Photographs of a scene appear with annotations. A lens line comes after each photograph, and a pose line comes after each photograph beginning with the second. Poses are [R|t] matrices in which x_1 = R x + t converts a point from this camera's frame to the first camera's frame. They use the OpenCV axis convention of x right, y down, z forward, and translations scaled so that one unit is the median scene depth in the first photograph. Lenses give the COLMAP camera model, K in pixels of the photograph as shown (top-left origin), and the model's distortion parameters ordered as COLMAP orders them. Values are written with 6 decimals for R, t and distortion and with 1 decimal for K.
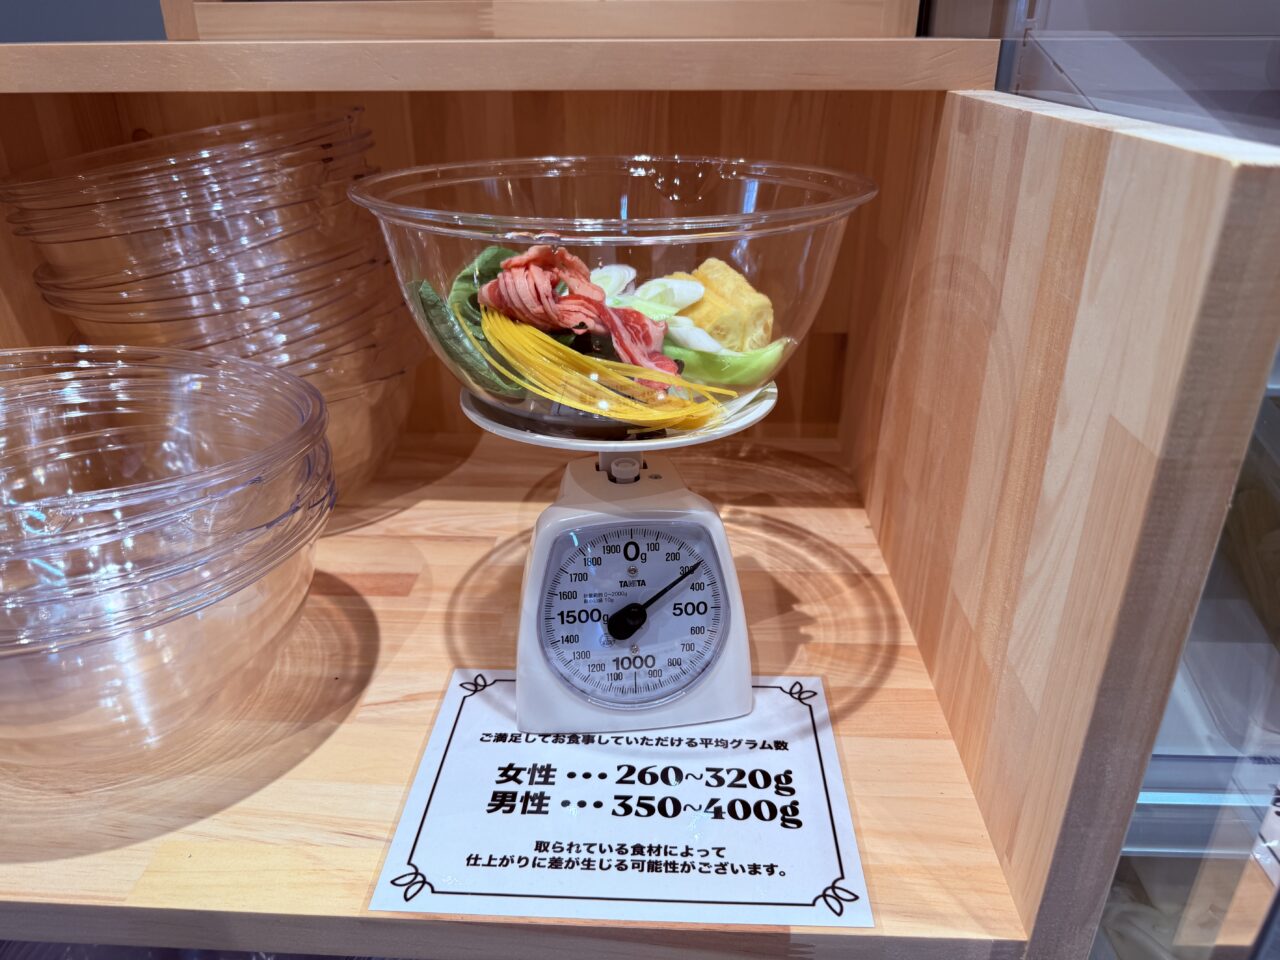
lens RADIAL K [[949.9, 0, 653.7], [0, 949.9, 481.5], [0, 0, 1]] dist [-0.005974, -0.031693]
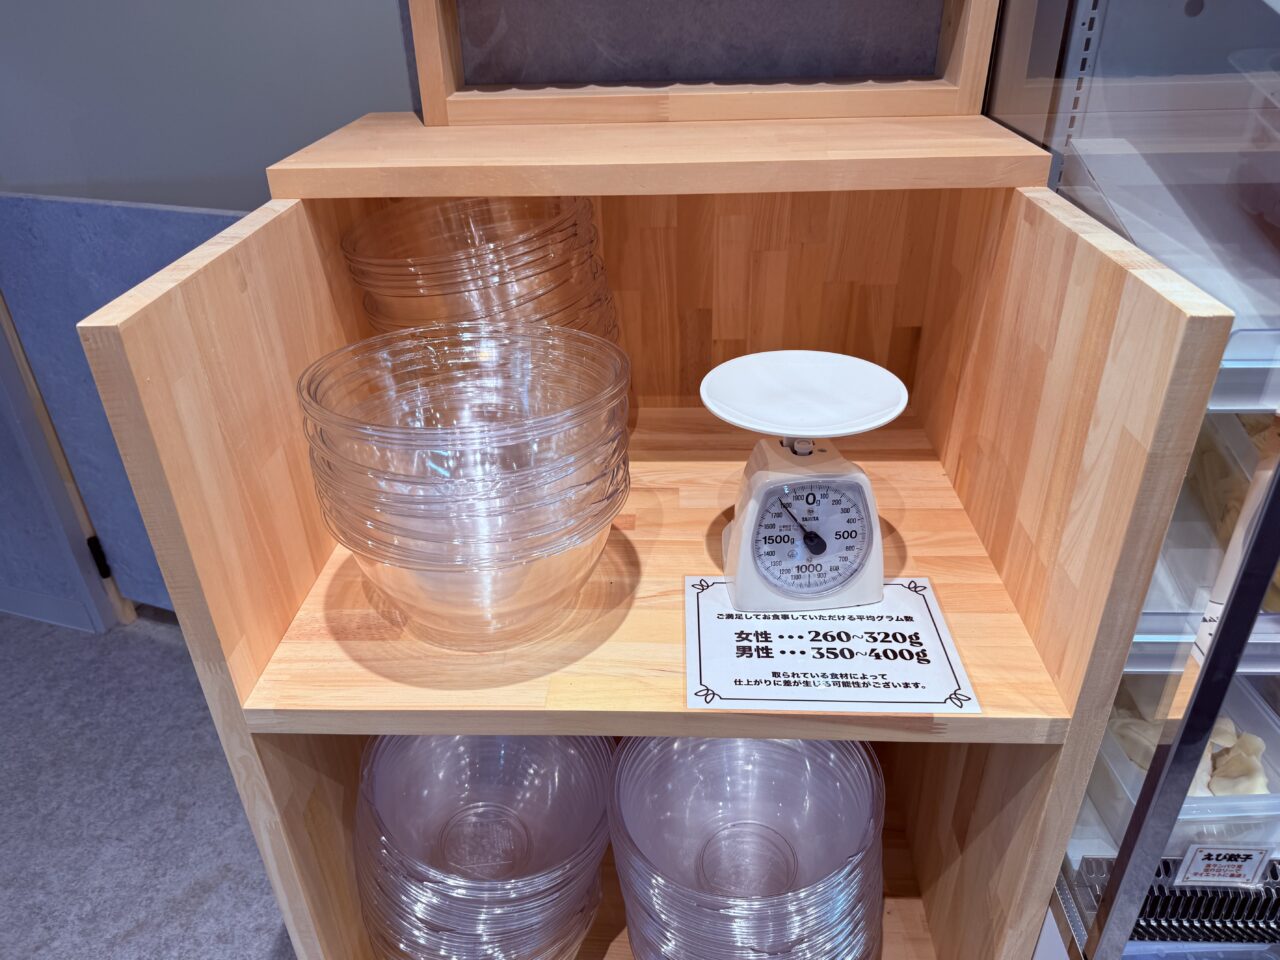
lens RADIAL K [[949.9, 0, 630.2], [0, 949.9, 475.7], [0, 0, 1]] dist [-0.005974, -0.031693]
pose [[0.999629, -0.014910, -0.022797, -0.327120], [0.016369, 0.997737, 0.065221, -0.079527], [0.021773, -0.065570, 0.997610, -0.647122]]
